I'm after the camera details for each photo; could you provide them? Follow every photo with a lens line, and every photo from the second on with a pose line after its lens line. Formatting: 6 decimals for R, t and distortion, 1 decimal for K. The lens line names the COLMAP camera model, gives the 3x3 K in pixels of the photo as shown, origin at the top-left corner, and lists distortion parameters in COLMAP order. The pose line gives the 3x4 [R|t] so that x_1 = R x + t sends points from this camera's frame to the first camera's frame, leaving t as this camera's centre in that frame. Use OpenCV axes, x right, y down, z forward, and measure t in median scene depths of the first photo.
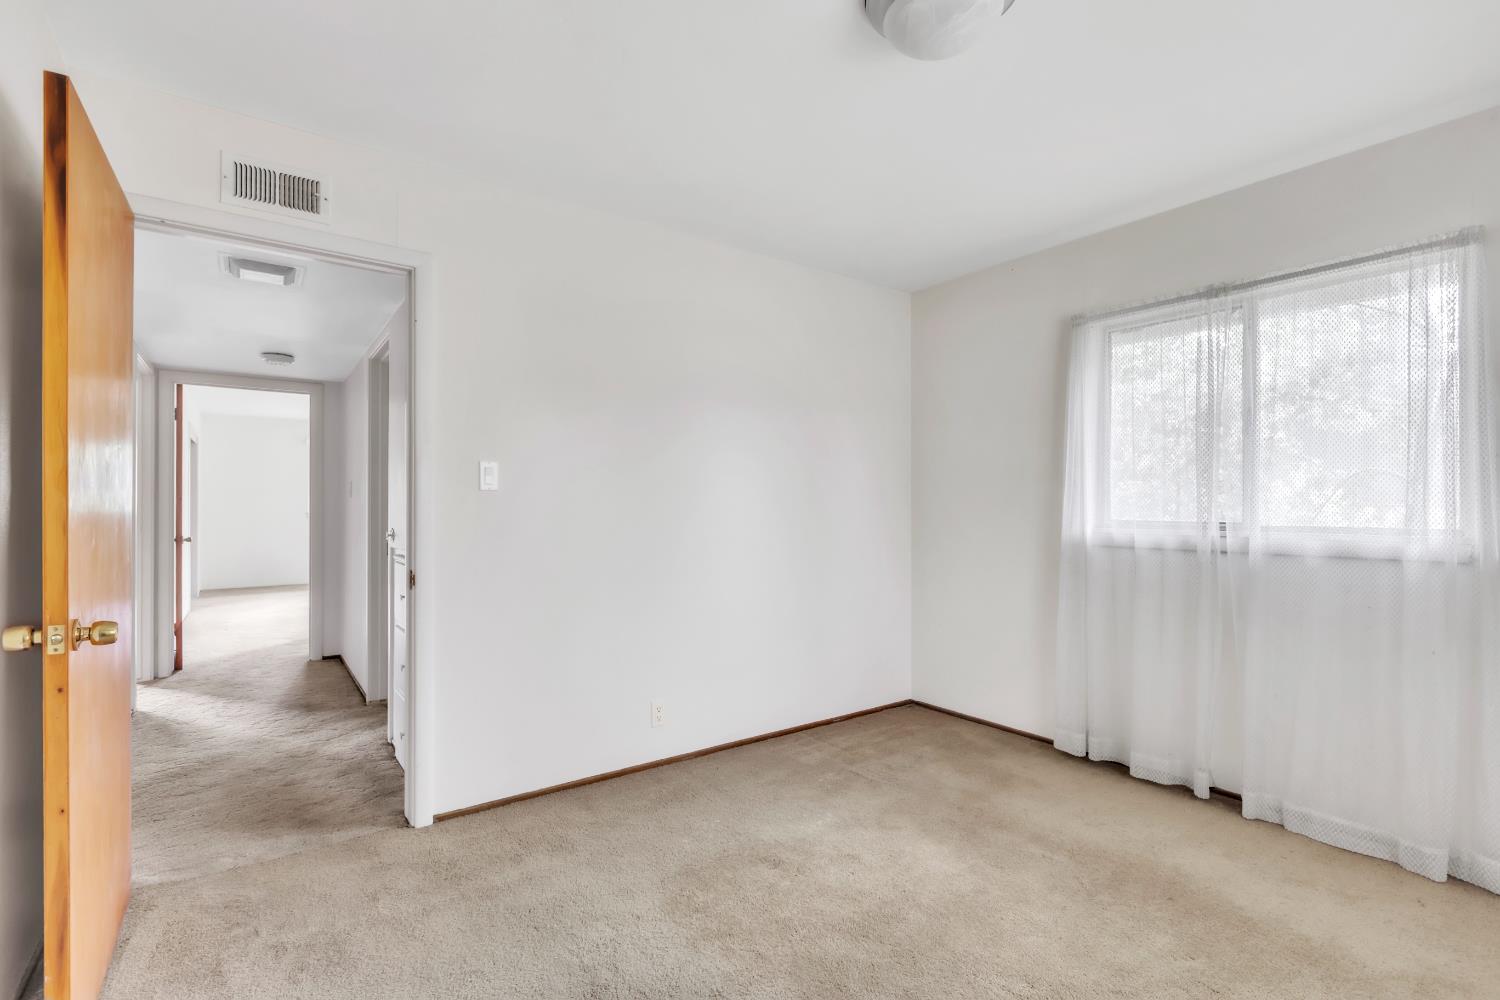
lens RADIAL K [[682.4, 0, 744.6], [0, 682.4, 503.1], [0, 0, 1]] dist [-0.002700, -0.000608]
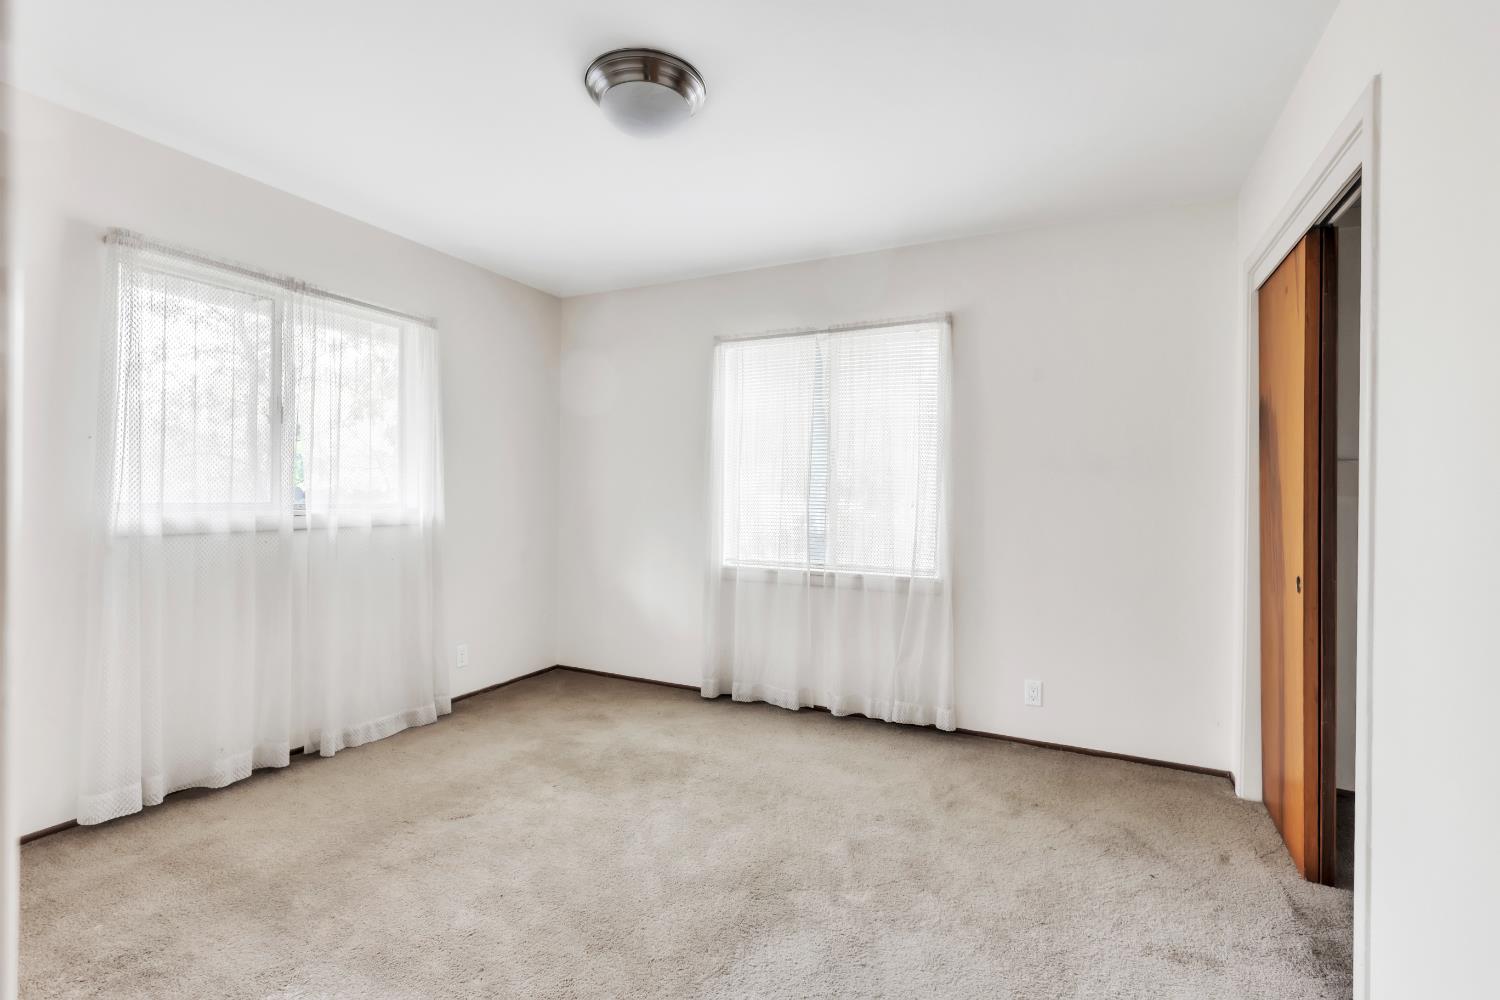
lens RADIAL K [[682.4, 0, 748.7], [0, 682.4, 496.1], [0, 0, 1]] dist [-0.002700, -0.000608]
pose [[-0.487747, -0.002297, 0.872982, -0.598150], [-0.007287, 0.999972, -0.001441, 0.015577], [-0.872955, -0.007064, -0.487750, 0.914086]]
